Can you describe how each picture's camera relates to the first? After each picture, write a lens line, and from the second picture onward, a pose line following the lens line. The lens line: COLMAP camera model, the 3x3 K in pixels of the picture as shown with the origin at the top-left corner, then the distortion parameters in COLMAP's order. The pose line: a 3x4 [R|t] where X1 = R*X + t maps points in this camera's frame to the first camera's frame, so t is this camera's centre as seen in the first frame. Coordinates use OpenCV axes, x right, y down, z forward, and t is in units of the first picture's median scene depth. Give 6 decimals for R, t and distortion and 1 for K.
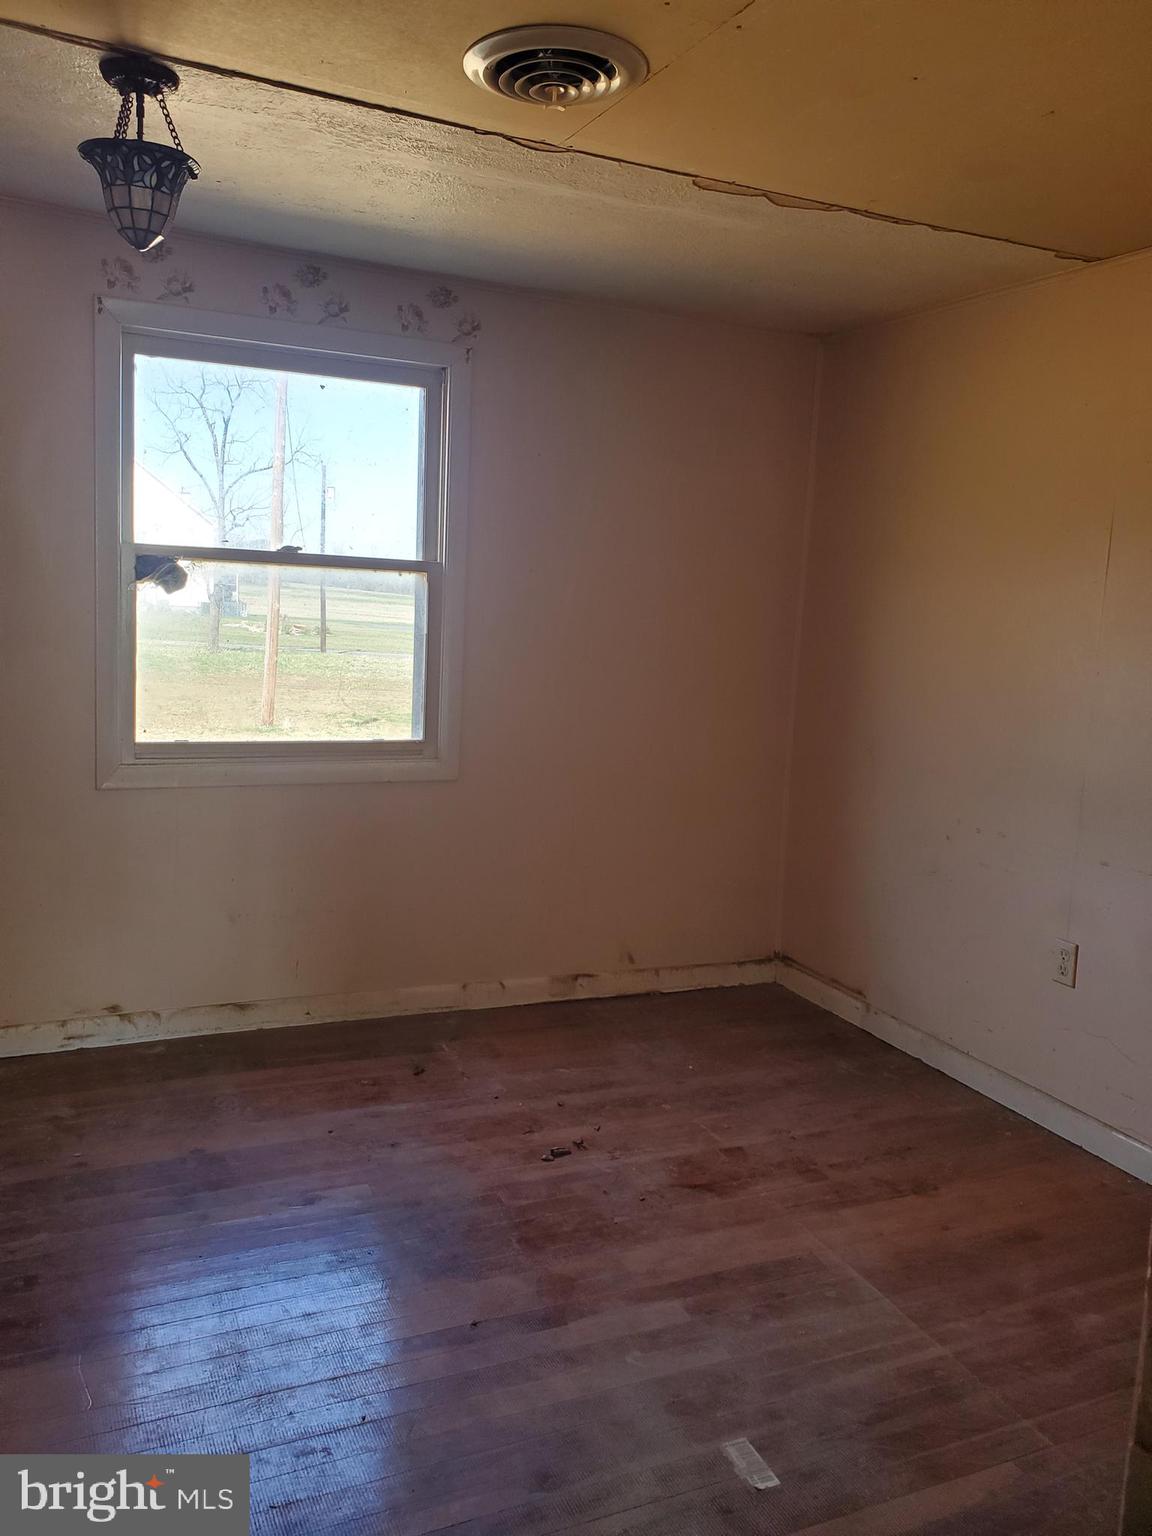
lens RADIAL K [[1196.4, 0, 578.8], [0, 1196.4, 756.3], [0, 0, 1]] dist [0.042464, 0.008272]
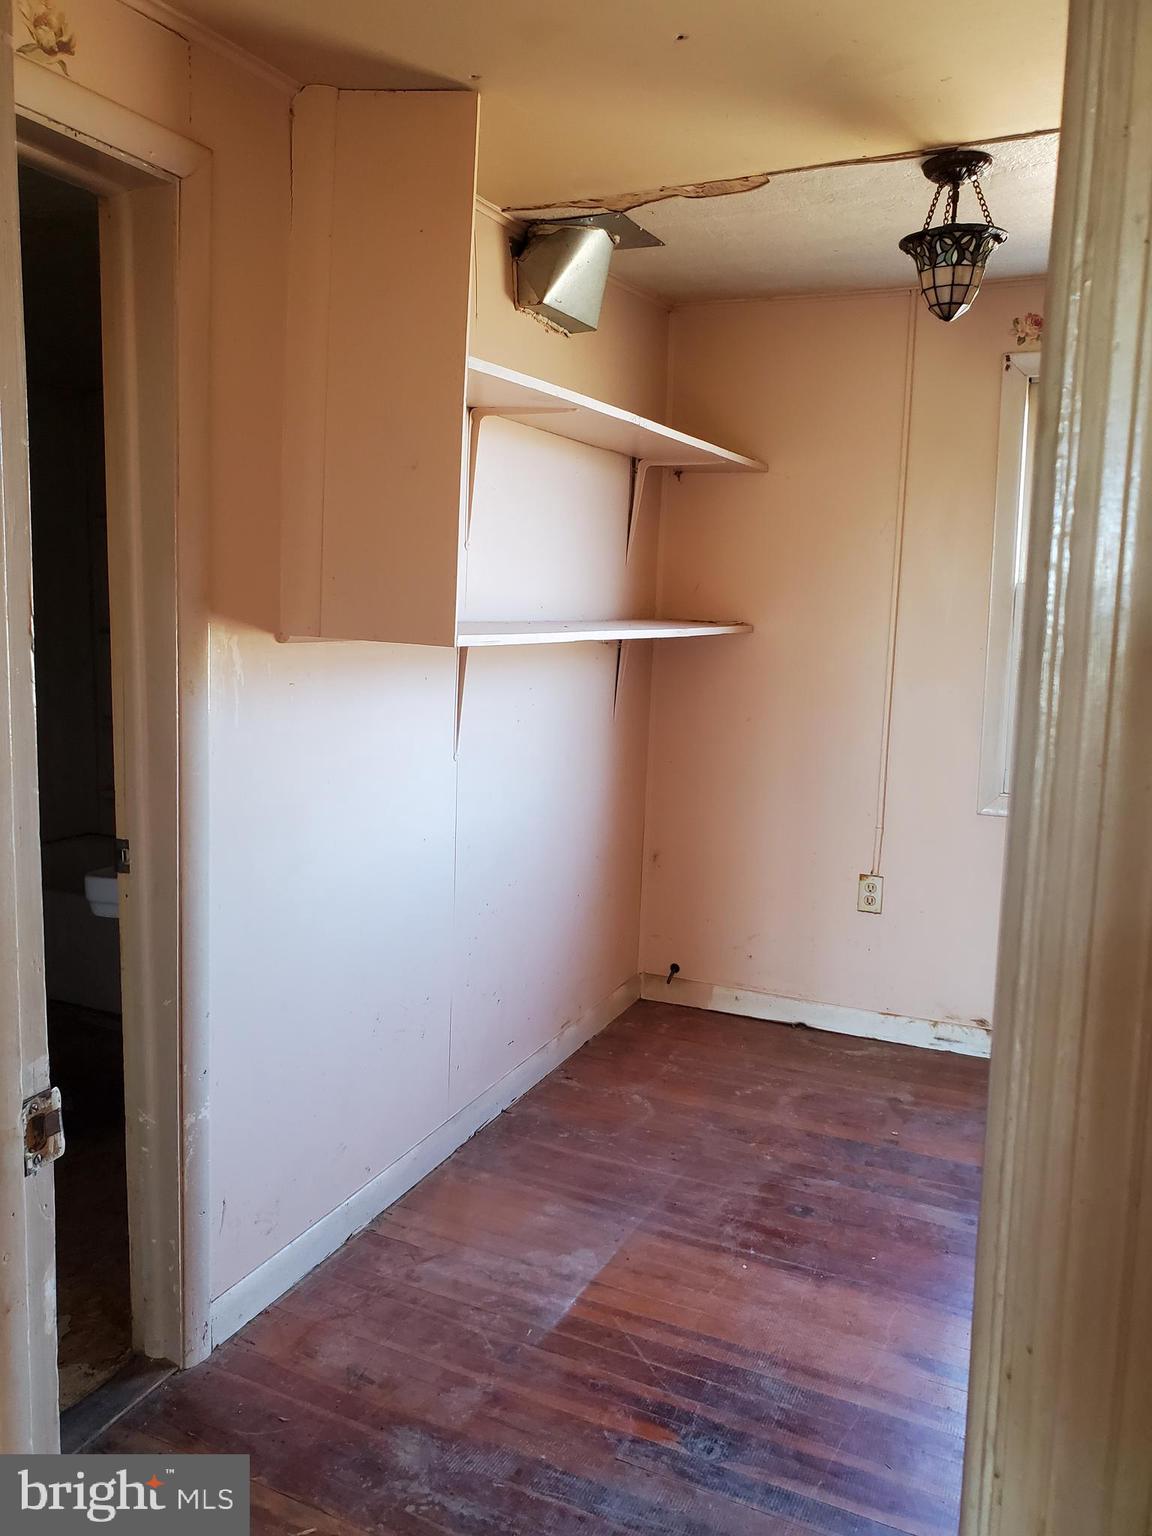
lens RADIAL K [[1196.4, 0, 571.8], [0, 1196.4, 779.7], [0, 0, 1]] dist [0.042464, 0.008272]
pose [[0.666271, 0.080818, -0.741317, 0.267834], [-0.090584, 0.995520, 0.027117, 0.001188], [0.740187, 0.049084, 0.670607, 0.024851]]
